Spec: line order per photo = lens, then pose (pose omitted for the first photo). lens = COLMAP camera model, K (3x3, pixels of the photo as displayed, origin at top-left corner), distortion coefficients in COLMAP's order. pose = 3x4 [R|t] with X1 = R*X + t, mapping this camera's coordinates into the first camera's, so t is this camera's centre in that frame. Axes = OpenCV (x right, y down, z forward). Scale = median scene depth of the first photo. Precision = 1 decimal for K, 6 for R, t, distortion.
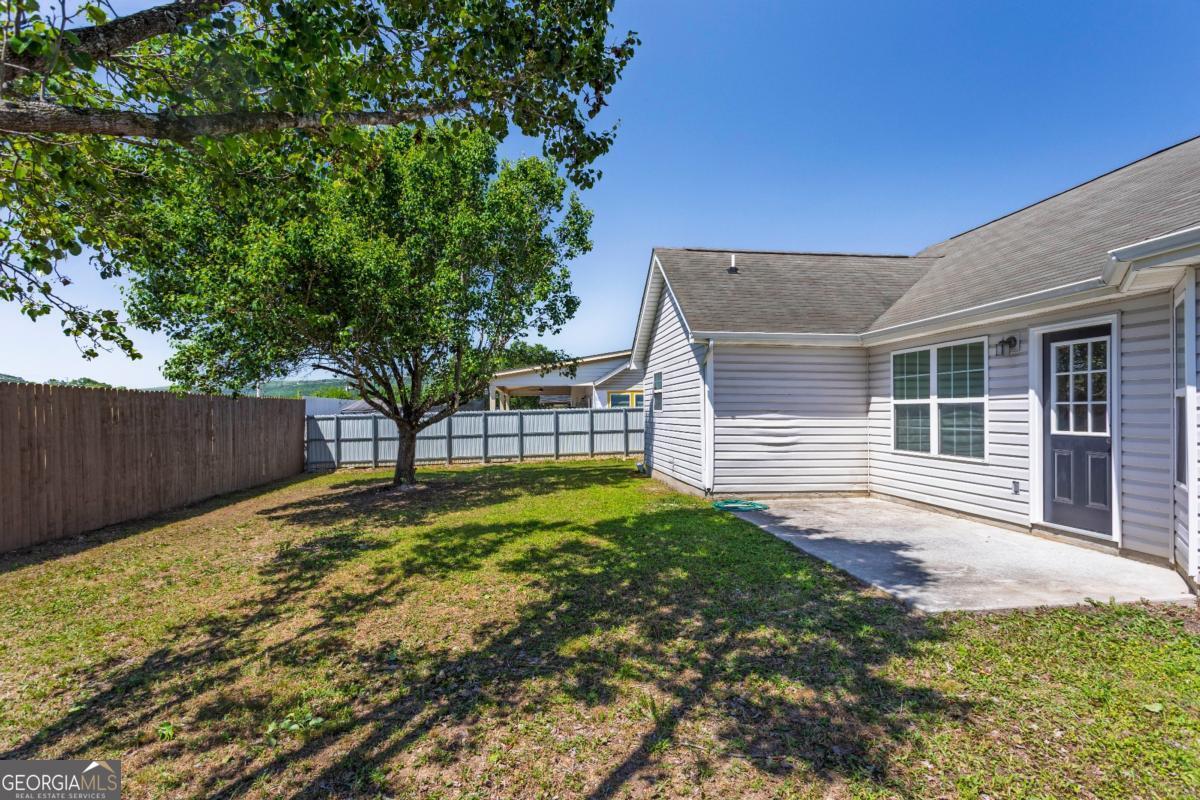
lens RADIAL K [[567.7, 0, 601.7], [0, 567.7, 410.1], [0, 0, 1]] dist [0.016963, -0.000698]
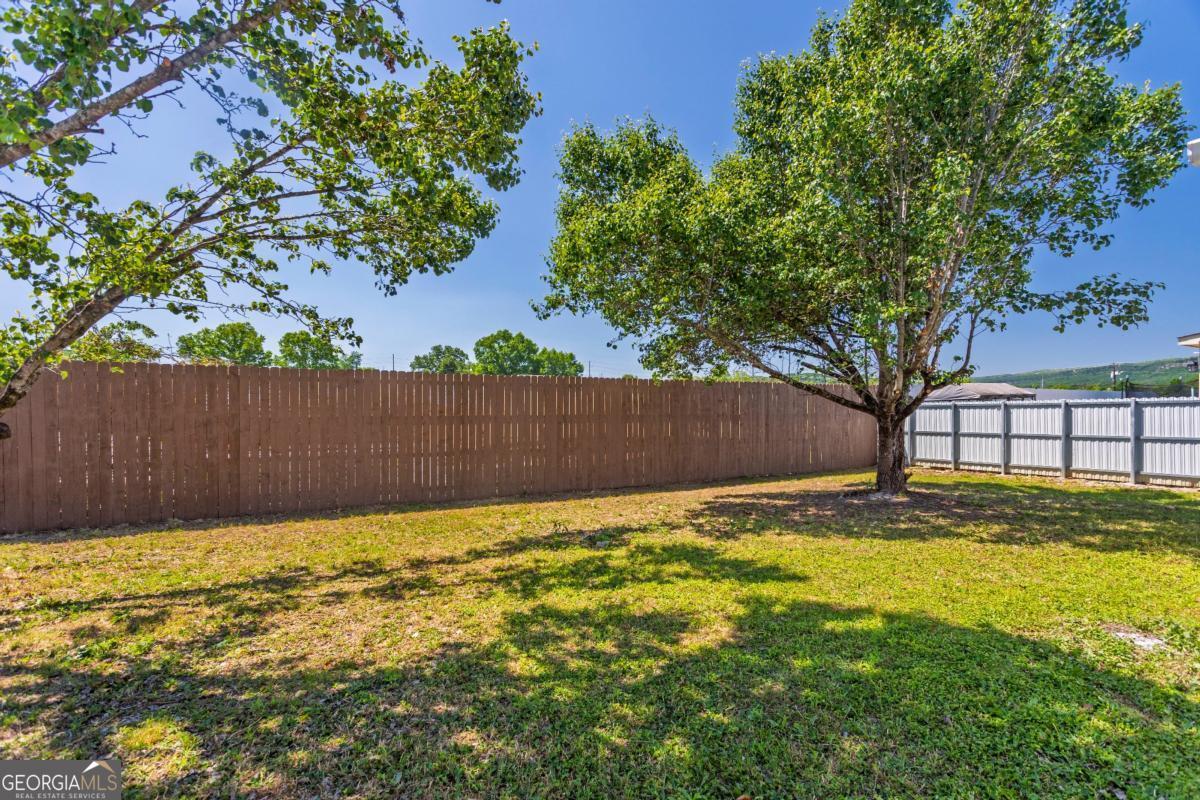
lens RADIAL K [[567.7, 0, 600.7], [0, 567.7, 400.9], [0, 0, 1]] dist [0.016963, -0.000698]
pose [[0.373530, 0.001610, -0.927617, 0.330295], [-0.001719, 0.999998, 0.001043, 0.011127], [0.927616, 0.001205, 0.373532, 0.532276]]
